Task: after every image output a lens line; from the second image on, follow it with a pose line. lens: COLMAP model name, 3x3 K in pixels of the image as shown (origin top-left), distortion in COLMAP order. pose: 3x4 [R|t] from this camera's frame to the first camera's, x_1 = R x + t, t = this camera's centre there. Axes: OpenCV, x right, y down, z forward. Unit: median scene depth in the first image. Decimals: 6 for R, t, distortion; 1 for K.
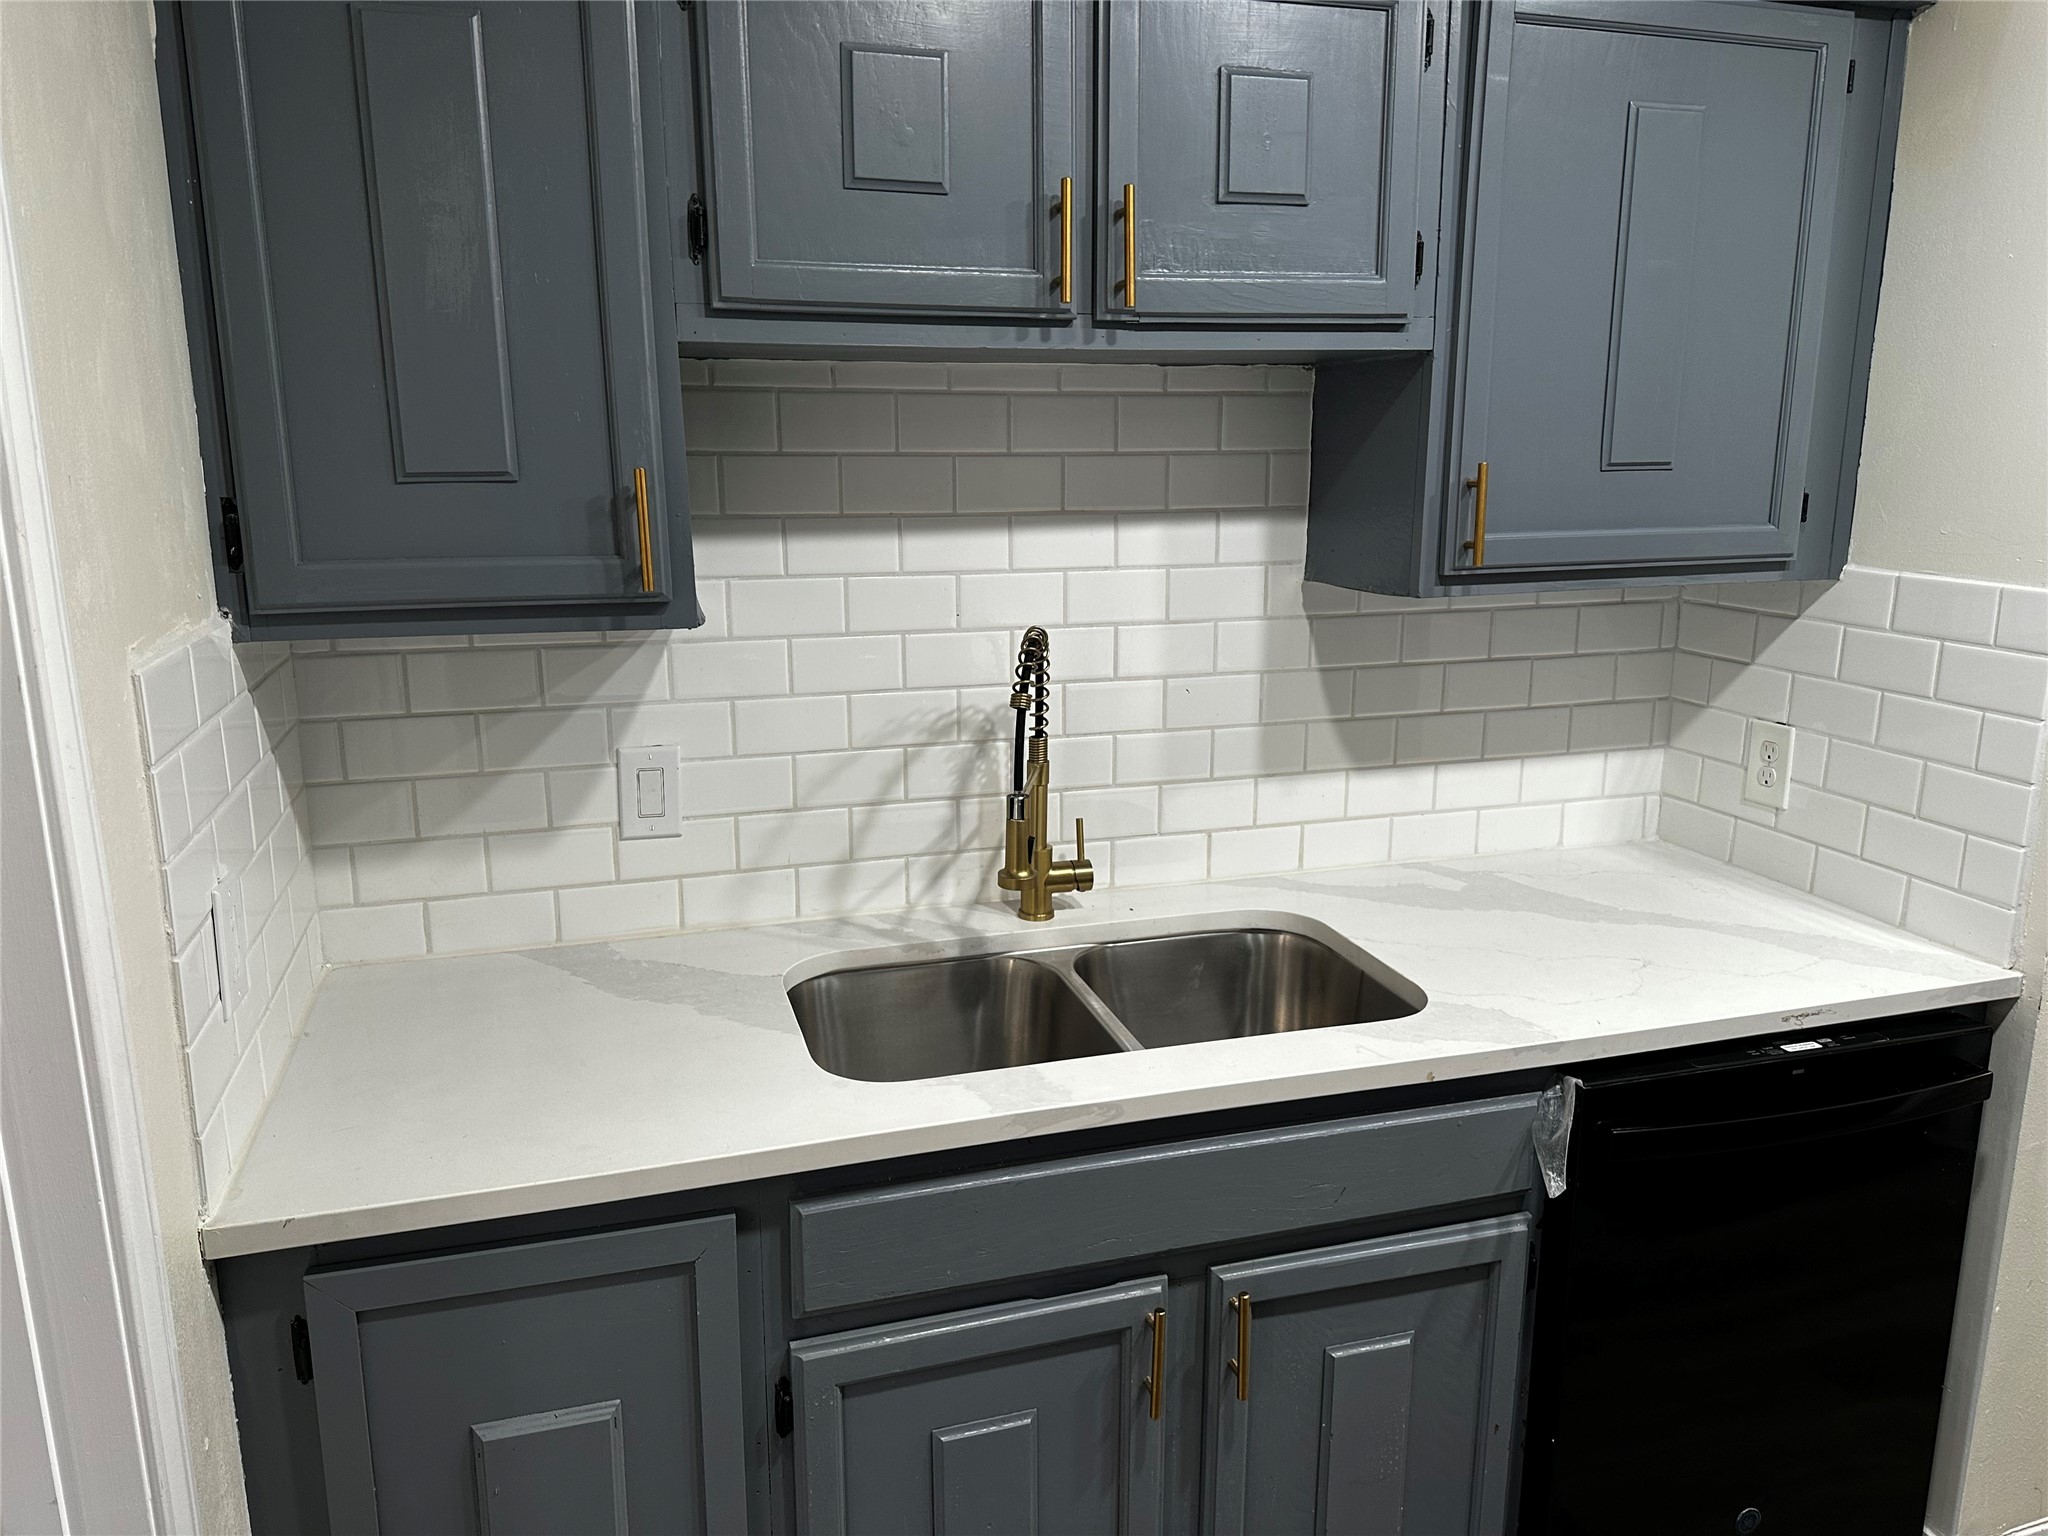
lens RADIAL K [[1432.9, 0, 1020.6], [0, 1432.9, 765.3], [0, 0, 1]] dist [0.010589, 0.004476]
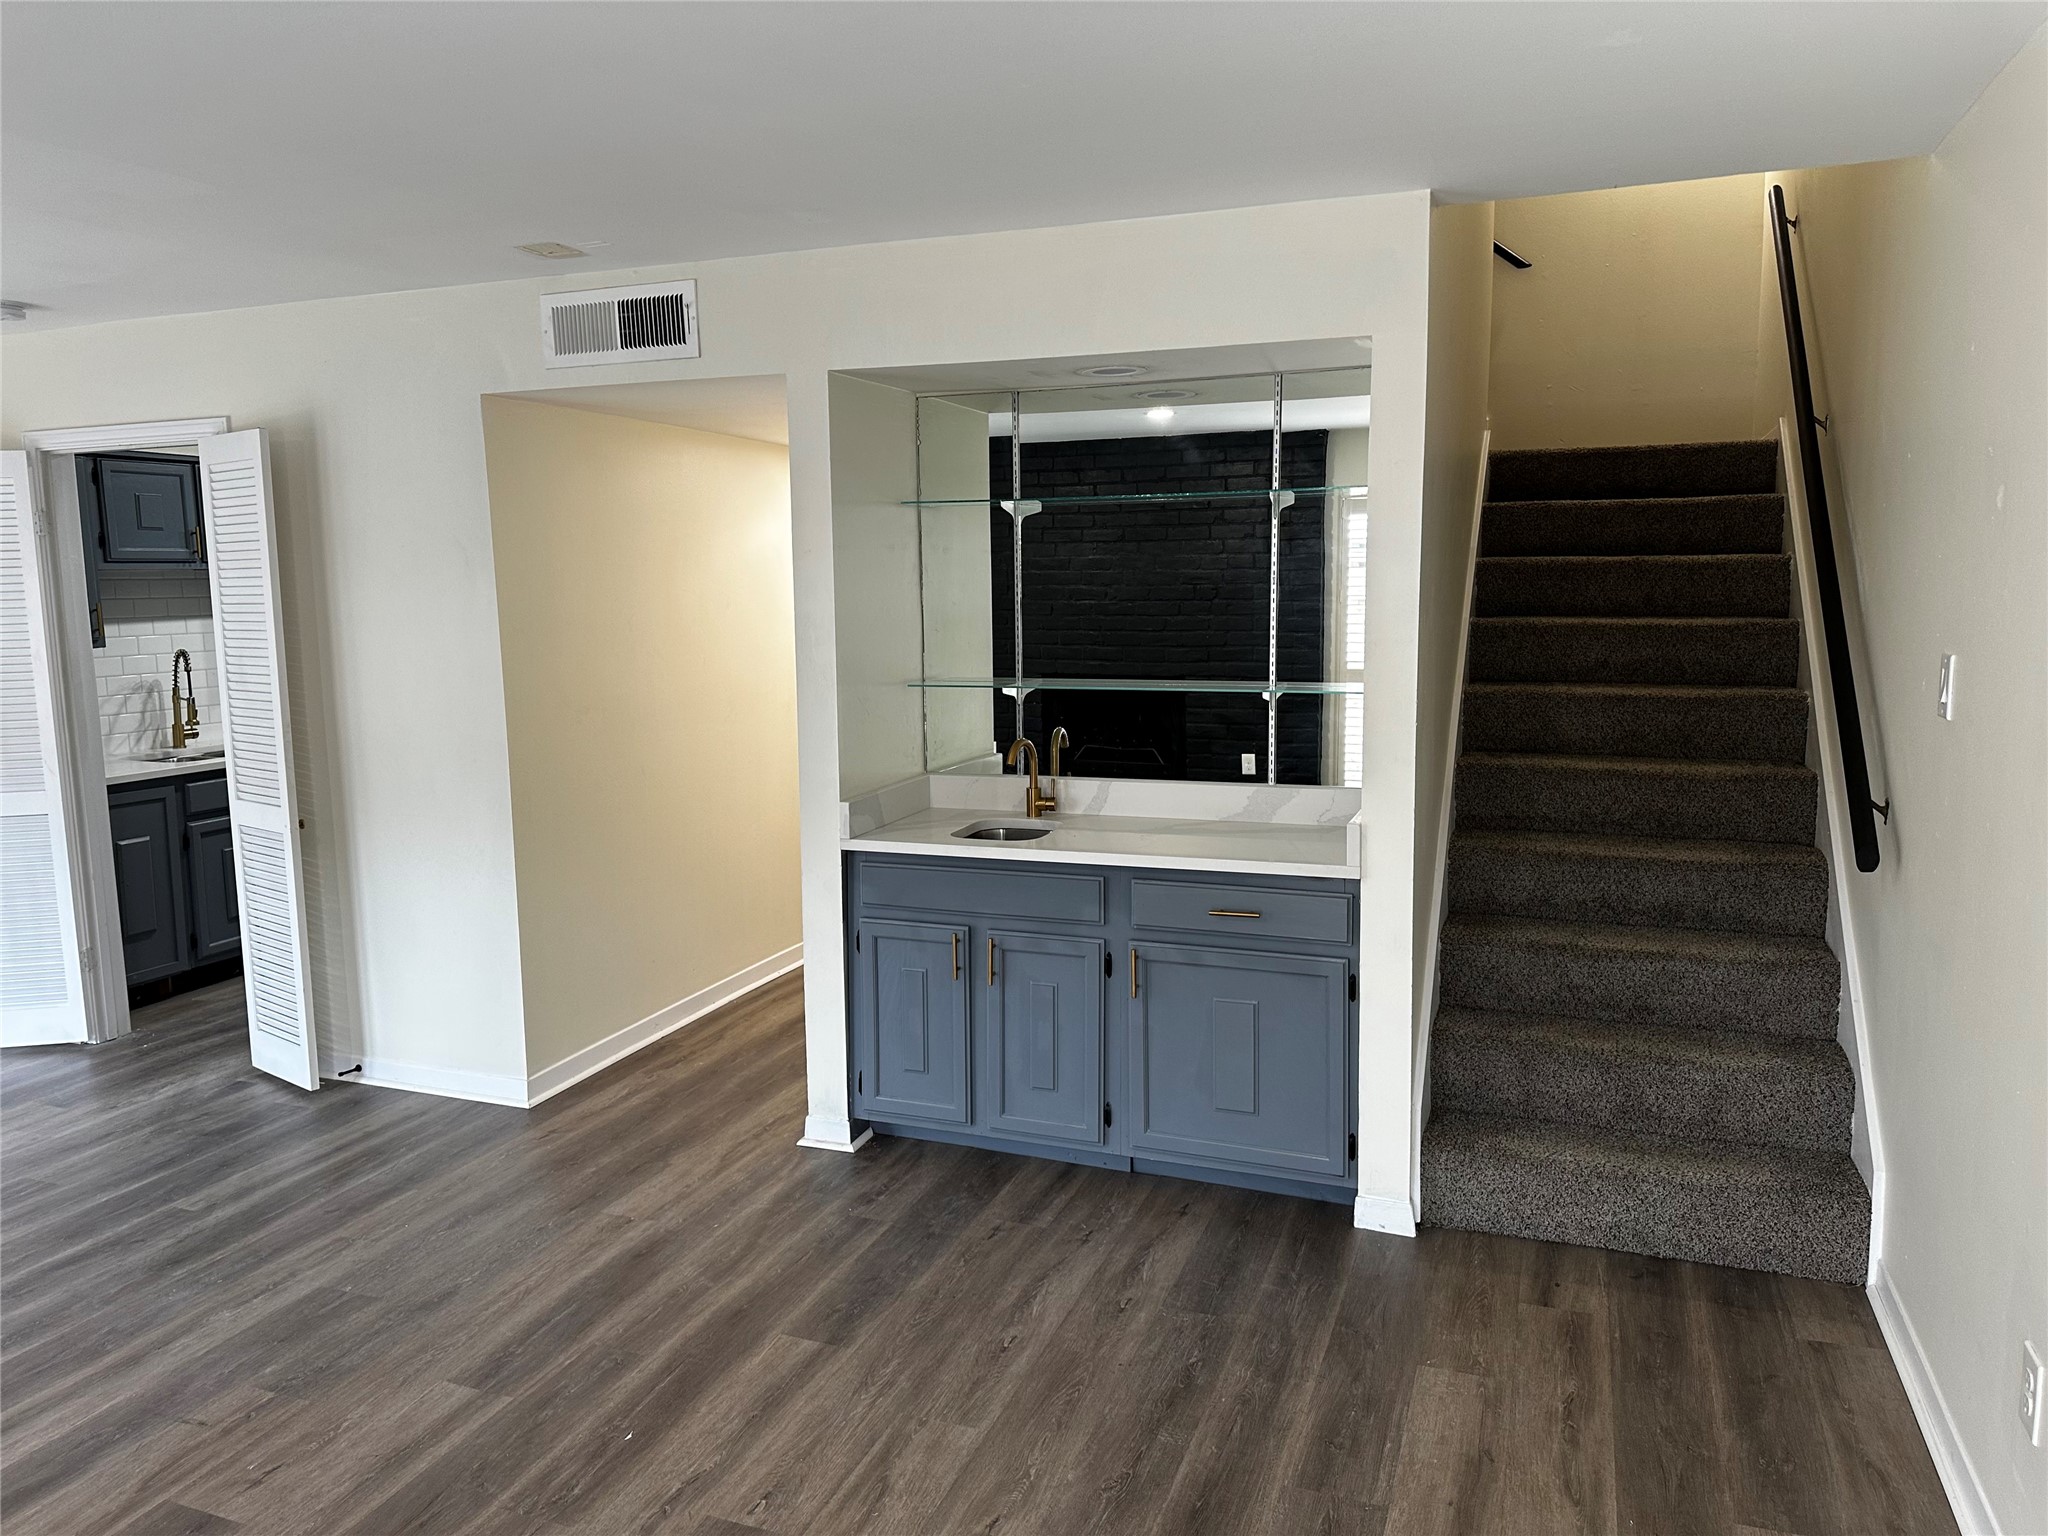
lens RADIAL K [[1432.9, 0, 1029.9], [0, 1432.9, 762.5], [0, 0, 1]] dist [0.010589, 0.004476]
pose [[0.617484, -0.110231, 0.778821, -1.264881], [0.185201, 0.982670, -0.007753, 0.496860], [-0.764470, 0.149027, 0.627198, -2.300879]]
